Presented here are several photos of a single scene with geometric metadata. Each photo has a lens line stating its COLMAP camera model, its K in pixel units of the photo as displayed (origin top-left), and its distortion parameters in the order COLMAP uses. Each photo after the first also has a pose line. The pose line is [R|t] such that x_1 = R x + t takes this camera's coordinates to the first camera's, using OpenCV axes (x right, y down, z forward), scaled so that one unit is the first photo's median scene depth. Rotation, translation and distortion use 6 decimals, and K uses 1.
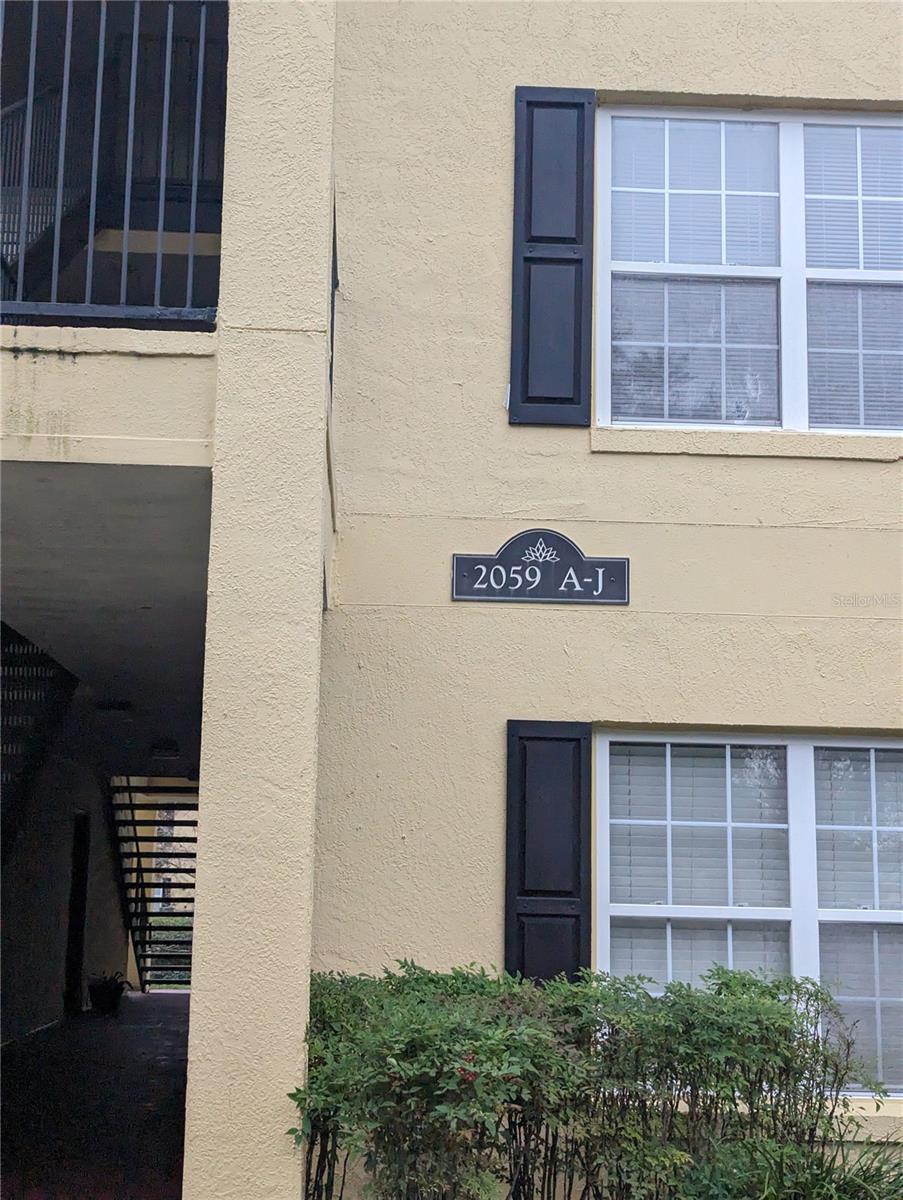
lens RADIAL K [[1690.2, 0, 456.7], [0, 1690.2, 590.6], [0, 0, 1]] dist [0.108951, 0.000000]
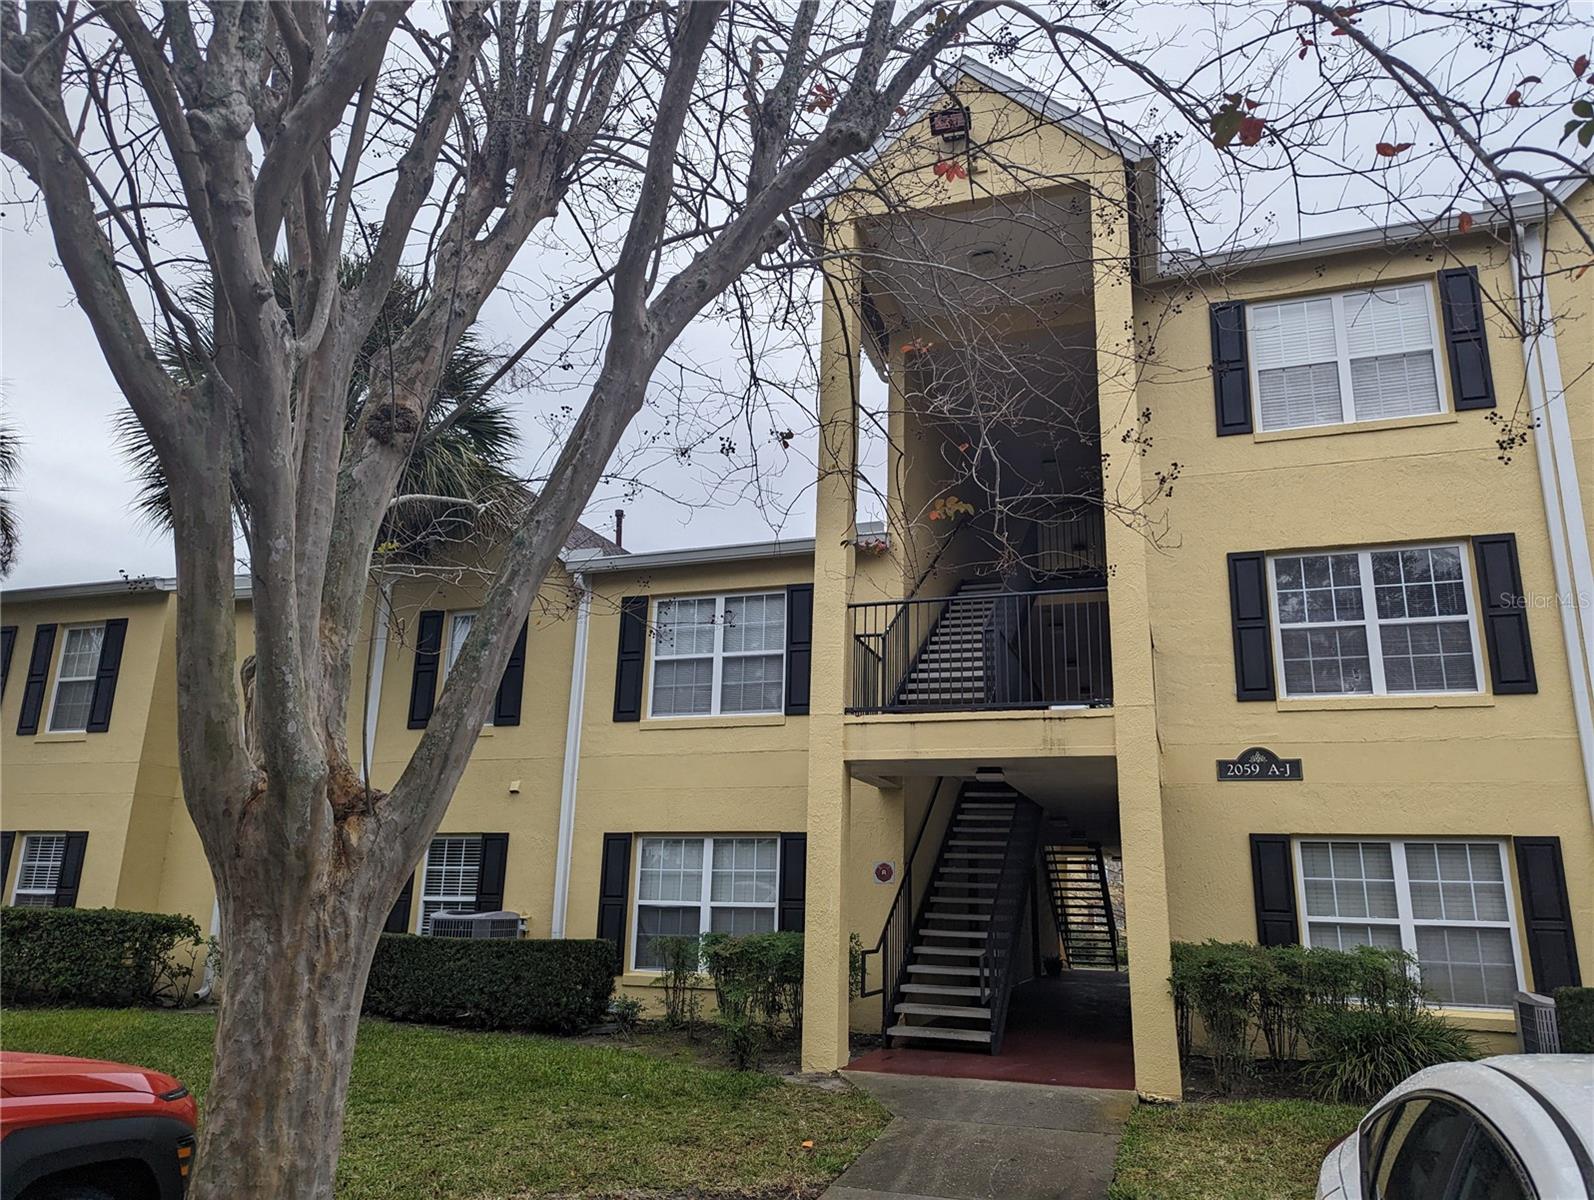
lens RADIAL K [[1129.7, 0, 808.0], [0, 1129.7, 606.5], [0, 0, 1]] dist [0.059901, -0.036817]
pose [[0.930332, -0.091396, -0.355145, 0.049926], [0.060190, 0.993368, -0.097969, -0.110559], [0.361744, 0.069768, 0.929663, -0.653414]]
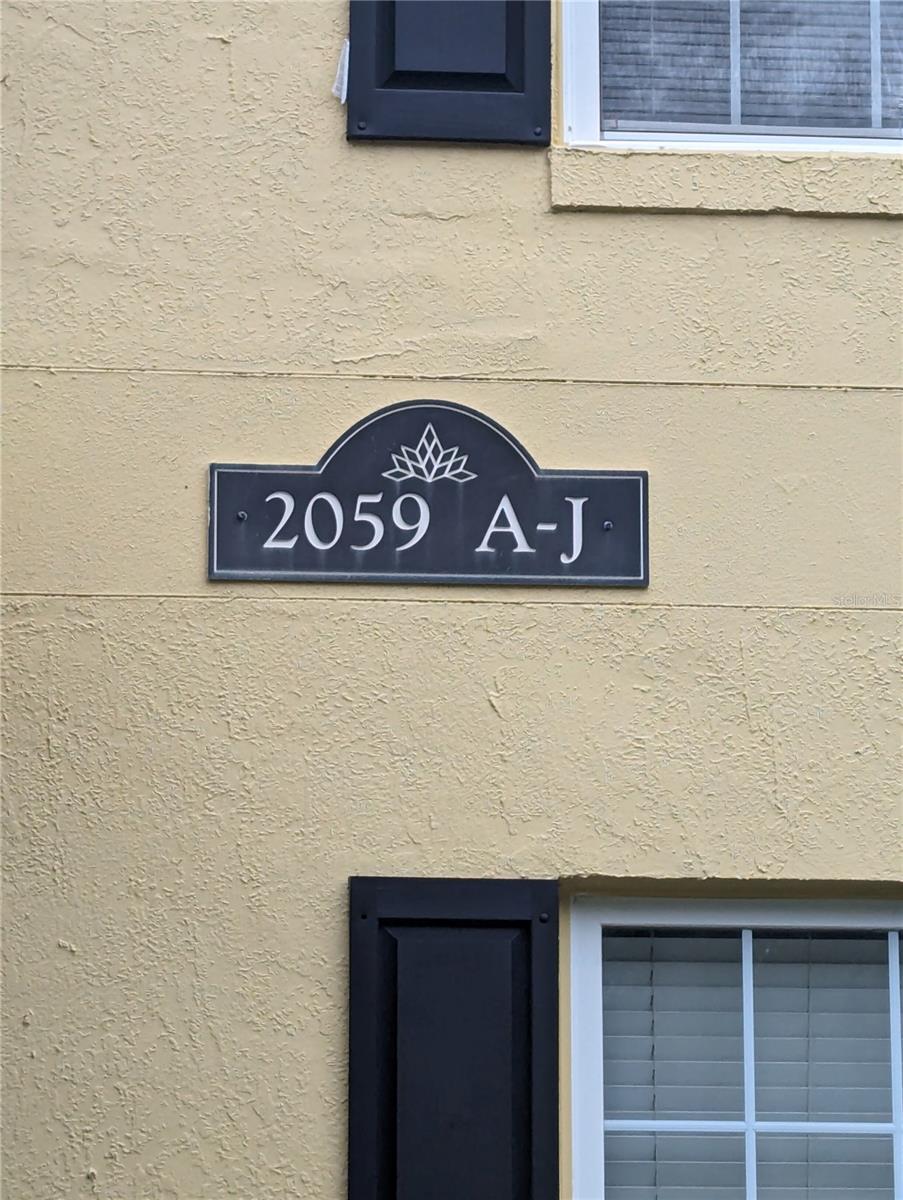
lens RADIAL K [[1690.2, 0, 462.7], [0, 1690.2, 543.1], [0, 0, 1]] dist [0.108951, 0.000000]
pose [[0.998906, -0.009794, 0.045734, 0.039001], [0.008300, 0.999430, 0.032732, -0.015770], [-0.046028, -0.032317, 0.998417, 0.595829]]
